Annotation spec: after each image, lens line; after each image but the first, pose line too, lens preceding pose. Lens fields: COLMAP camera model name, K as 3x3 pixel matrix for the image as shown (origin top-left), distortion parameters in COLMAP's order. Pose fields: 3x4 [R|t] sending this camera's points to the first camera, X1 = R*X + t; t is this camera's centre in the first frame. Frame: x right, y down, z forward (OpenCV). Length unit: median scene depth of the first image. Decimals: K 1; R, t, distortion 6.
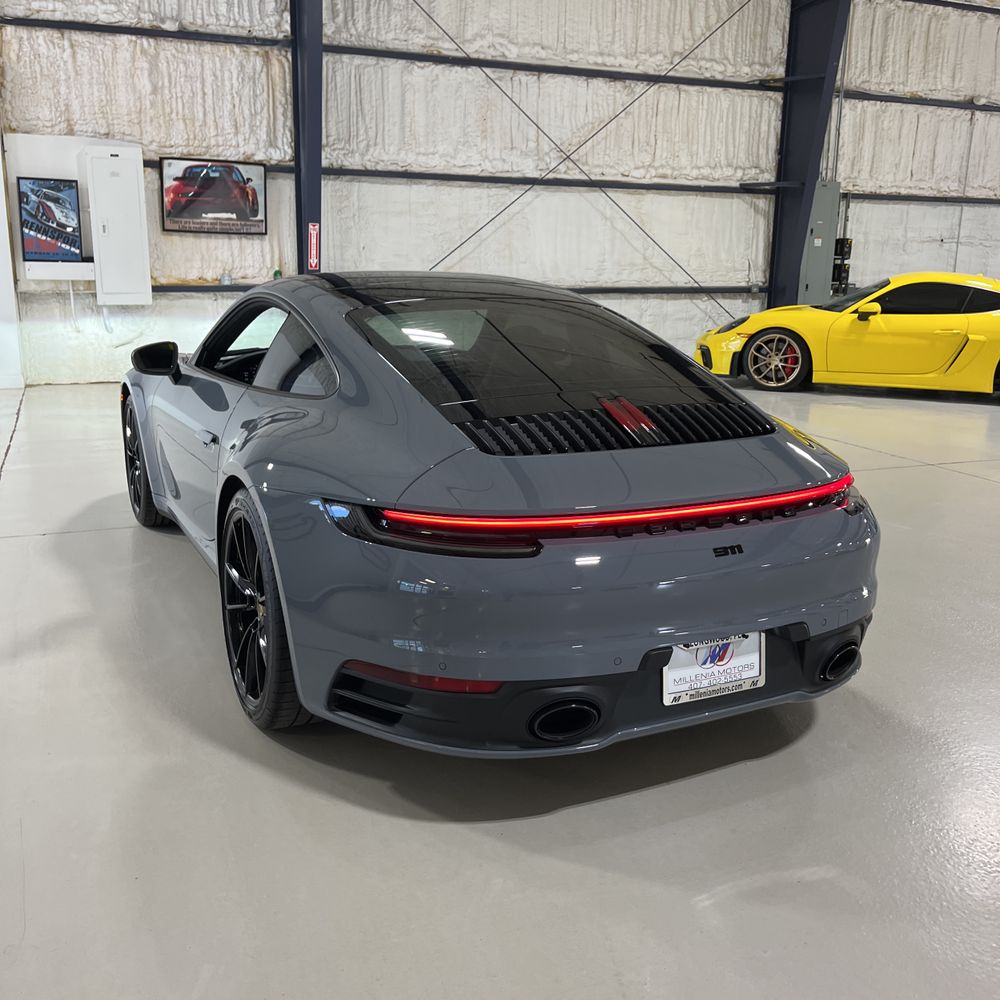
lens RADIAL K [[1012.2, 0, 500.0], [0, 1012.2, 500.0], [0, 0, 1]] dist [0.031877, -0.016134]
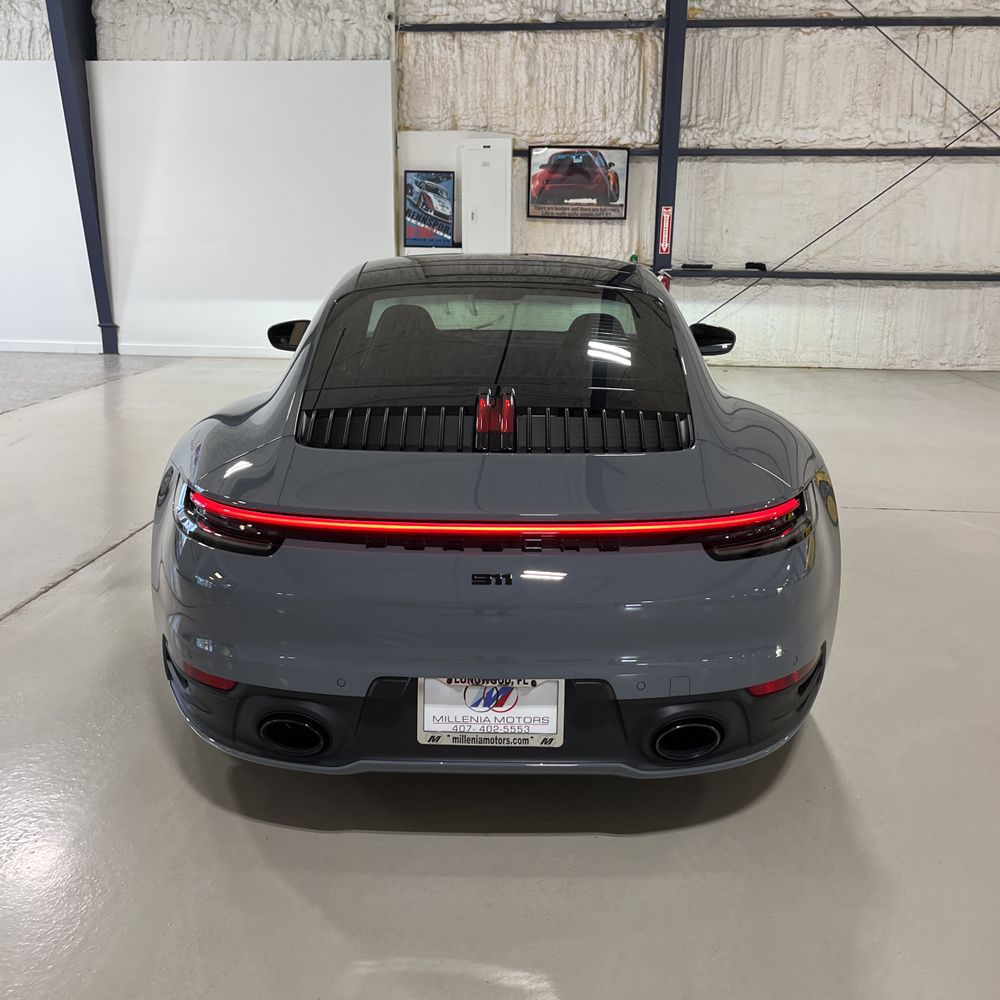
lens RADIAL K [[1008.6, 0, 500.0], [0, 1008.6, 500.0], [0, 0, 1]] dist [0.042891, -0.022263]
pose [[0.892700, 0.108611, -0.437368, 0.130432], [-0.102371, 0.994024, 0.037898, -0.010912], [0.438871, 0.010942, 0.898484, 0.051783]]
